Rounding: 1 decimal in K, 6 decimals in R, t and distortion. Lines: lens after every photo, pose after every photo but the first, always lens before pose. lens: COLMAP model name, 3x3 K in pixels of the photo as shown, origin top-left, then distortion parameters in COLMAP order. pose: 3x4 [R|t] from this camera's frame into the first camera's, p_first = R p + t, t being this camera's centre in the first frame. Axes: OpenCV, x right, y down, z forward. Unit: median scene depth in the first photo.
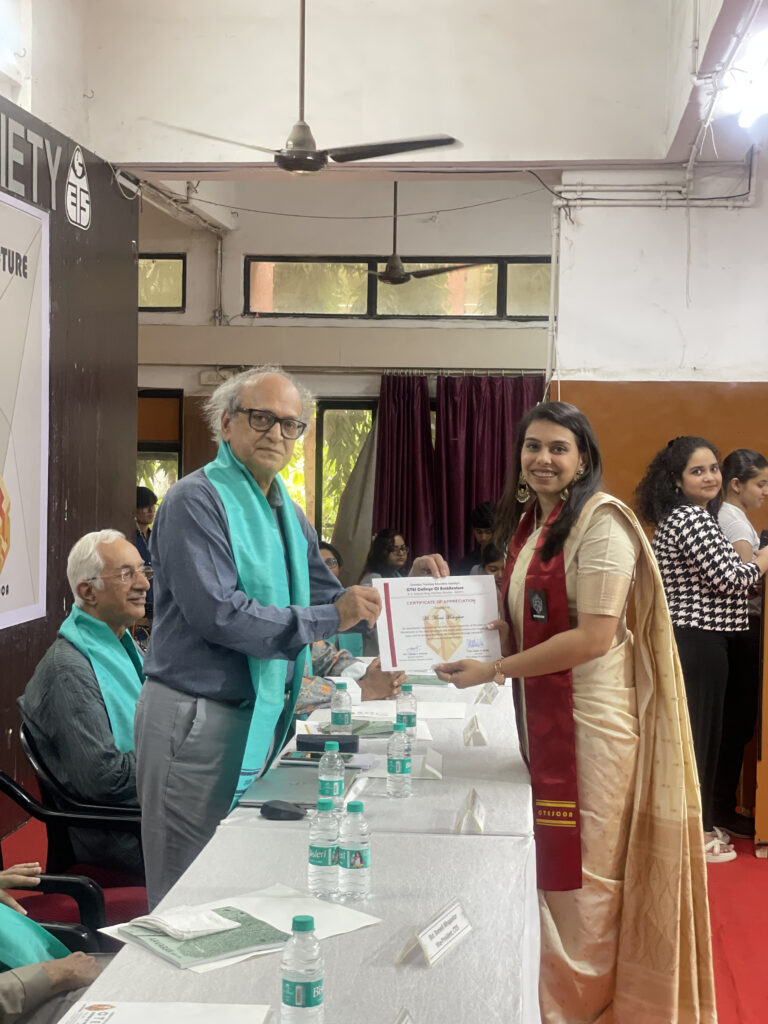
lens RADIAL K [[1522.8, 0, 385.1], [0, 1522.8, 500.8], [0, 0, 1]] dist [0.114071, 0.000000]
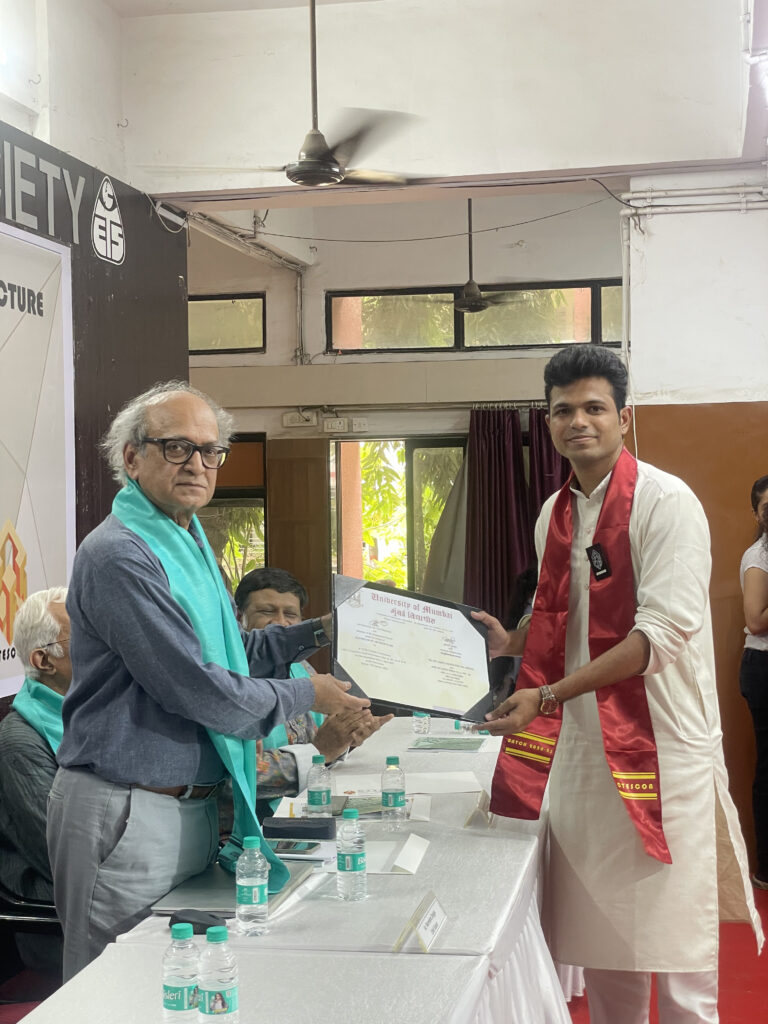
lens RADIAL K [[1522.8, 0, 395.0], [0, 1522.8, 498.1], [0, 0, 1]] dist [0.114071, 0.000000]
pose [[0.994946, -0.030971, -0.095514, 0.060326], [0.028052, 0.999102, -0.031758, 0.001554], [0.096412, 0.028918, 0.994921, 0.084224]]
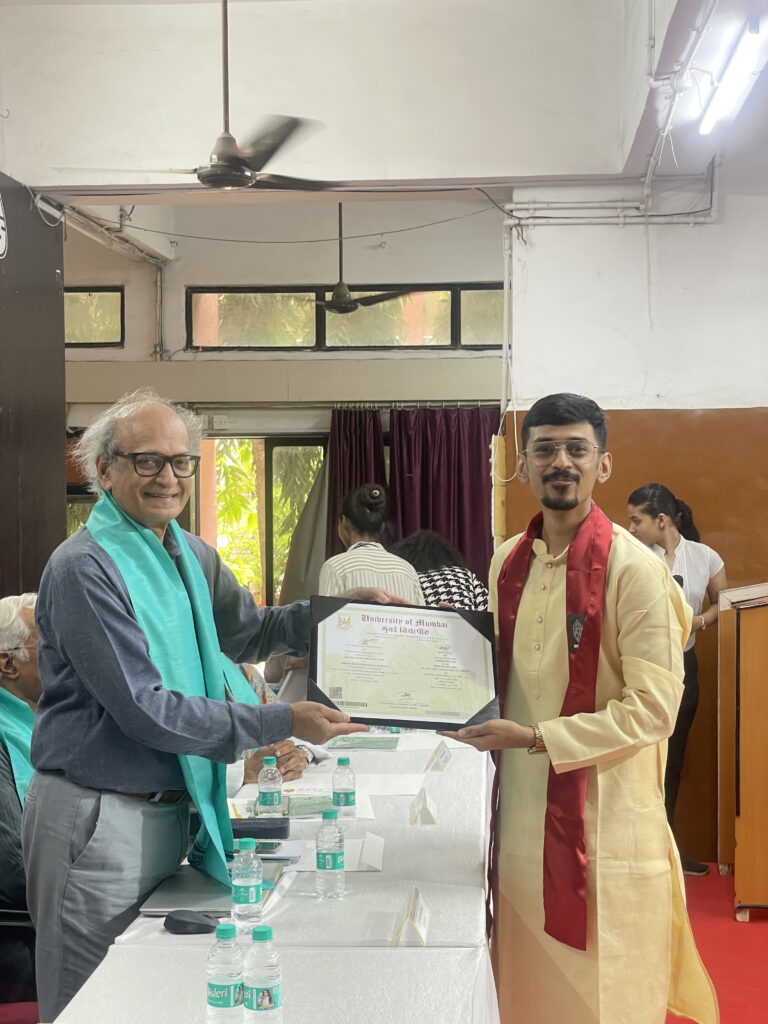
lens RADIAL K [[1522.8, 0, 387.0], [0, 1522.8, 520.3], [0, 0, 1]] dist [0.114071, 0.000000]
pose [[0.999506, -0.021050, 0.023335, 0.012697], [0.021282, 0.999726, -0.009748, -0.004377], [-0.023124, 0.010240, 0.999680, 0.068521]]
